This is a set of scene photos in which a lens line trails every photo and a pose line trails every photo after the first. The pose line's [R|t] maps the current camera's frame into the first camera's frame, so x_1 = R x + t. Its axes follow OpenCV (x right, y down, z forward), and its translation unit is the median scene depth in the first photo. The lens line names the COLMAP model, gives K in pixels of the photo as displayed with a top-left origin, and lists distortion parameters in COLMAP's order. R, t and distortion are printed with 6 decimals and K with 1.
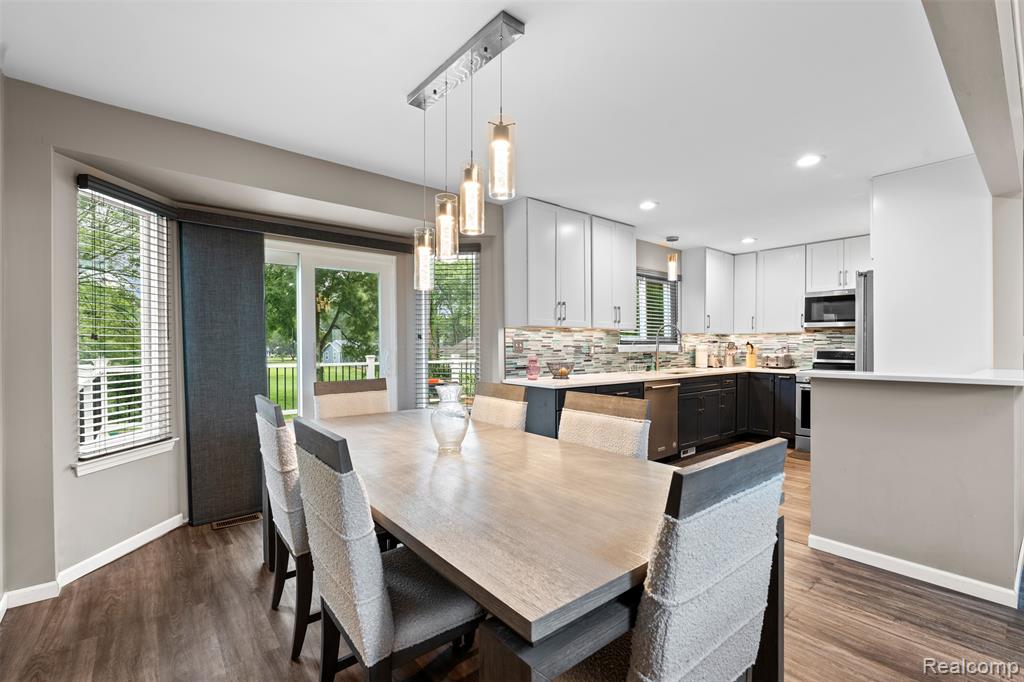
lens RADIAL K [[447.1, 0, 516.7], [0, 447.1, 346.8], [0, 0, 1]] dist [-0.003468, -0.000438]
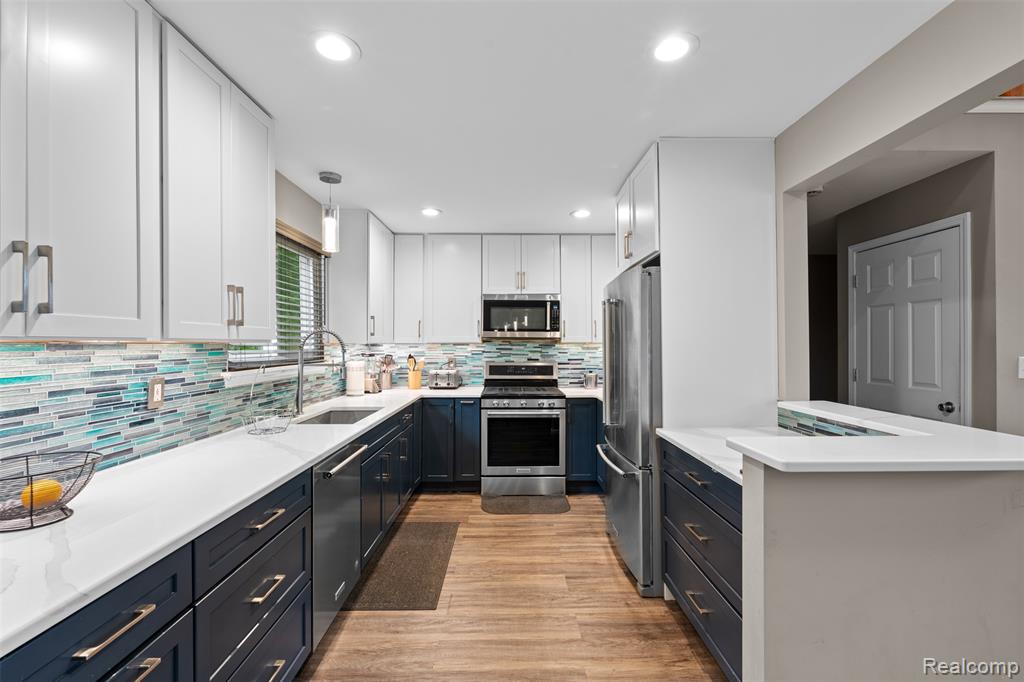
lens RADIAL K [[447.1, 0, 513.2], [0, 447.1, 344.6], [0, 0, 1]] dist [-0.003468, -0.000438]
pose [[0.632007, -0.001607, 0.774961, 0.058521], [0.004295, 0.999990, -0.001429, -0.030019], [-0.774951, 0.004232, 0.632007, 0.466654]]
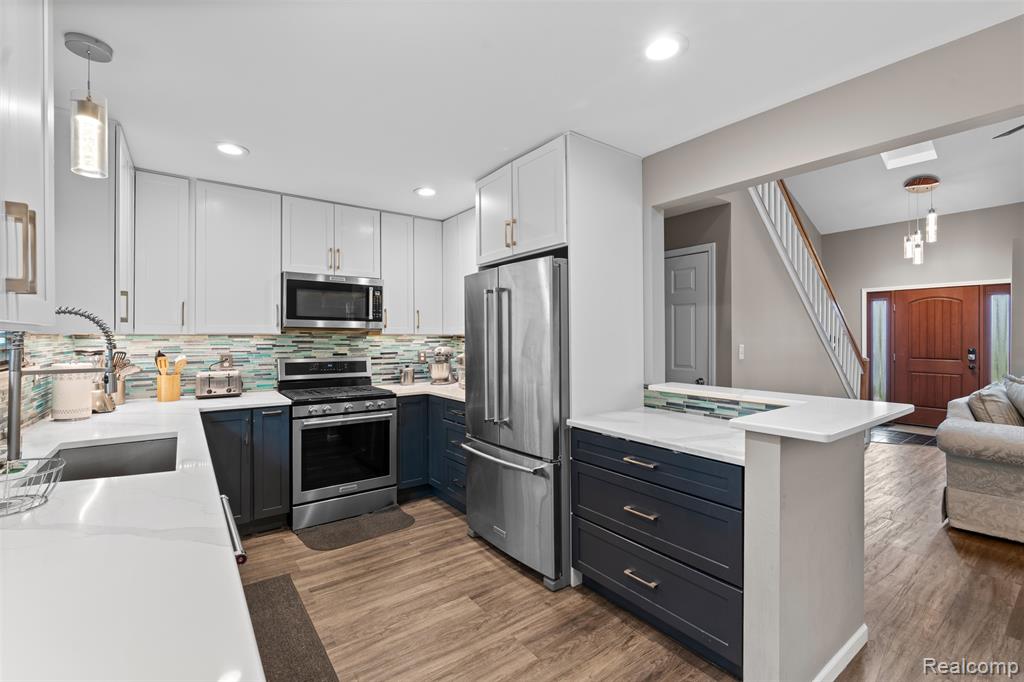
lens RADIAL K [[447.1, 0, 511.6], [0, 447.1, 337.2], [0, 0, 1]] dist [-0.003468, -0.000438]
pose [[0.059399, -0.002078, 0.998232, 0.042309], [0.004202, 0.999989, 0.001832, -0.030042], [-0.998226, 0.004085, 0.059407, 0.671683]]
